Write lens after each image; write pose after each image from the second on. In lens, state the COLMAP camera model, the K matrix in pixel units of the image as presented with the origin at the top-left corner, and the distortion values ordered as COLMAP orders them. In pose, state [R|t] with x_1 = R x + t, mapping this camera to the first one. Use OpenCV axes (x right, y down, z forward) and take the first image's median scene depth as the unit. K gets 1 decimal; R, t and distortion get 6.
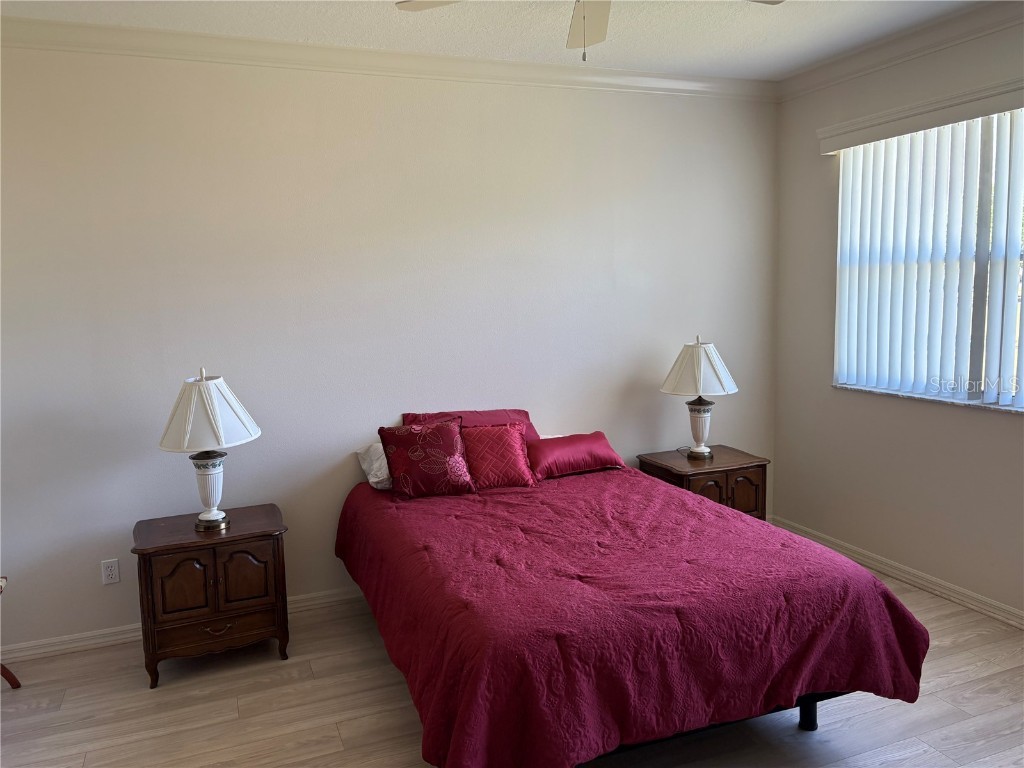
lens RADIAL K [[766.1, 0, 512.0], [0, 766.1, 384.0], [0, 0, 1]] dist [0.014629, 0.012885]
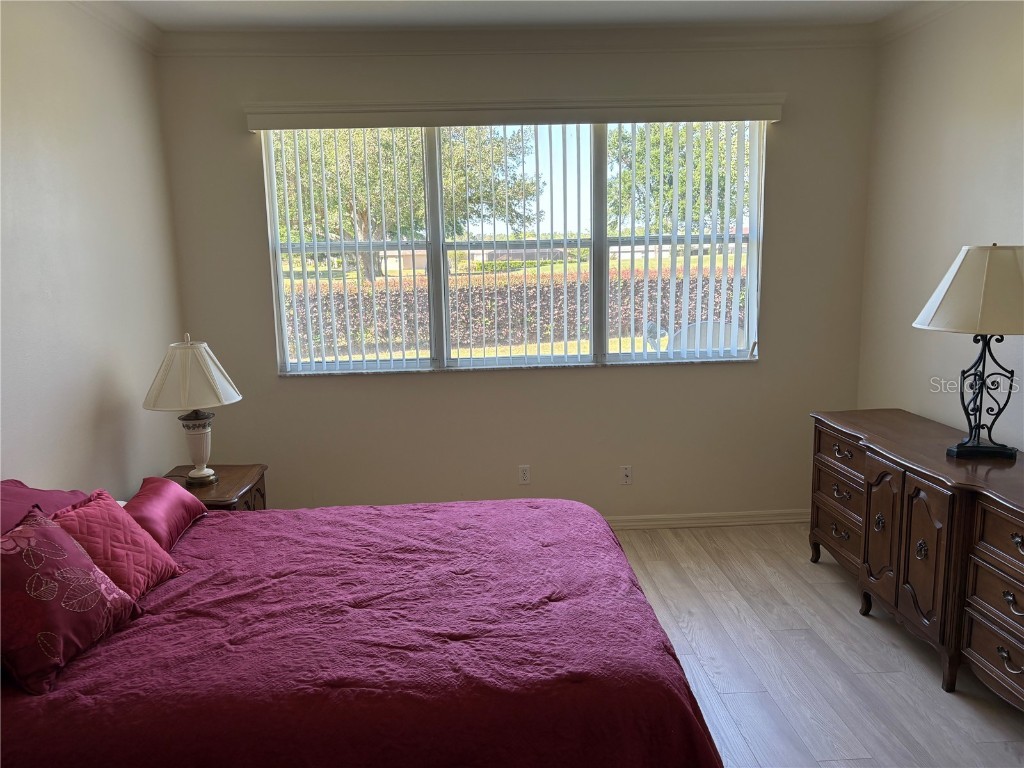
lens RADIAL K [[766.1, 0, 512.0], [0, 766.1, 384.0], [0, 0, 1]] dist [0.014629, 0.012885]
pose [[0.321578, -0.141057, 0.936317, -0.533102], [0.133880, 0.985681, 0.102513, -0.063798], [-0.937371, 0.092388, 0.335858, 0.540975]]
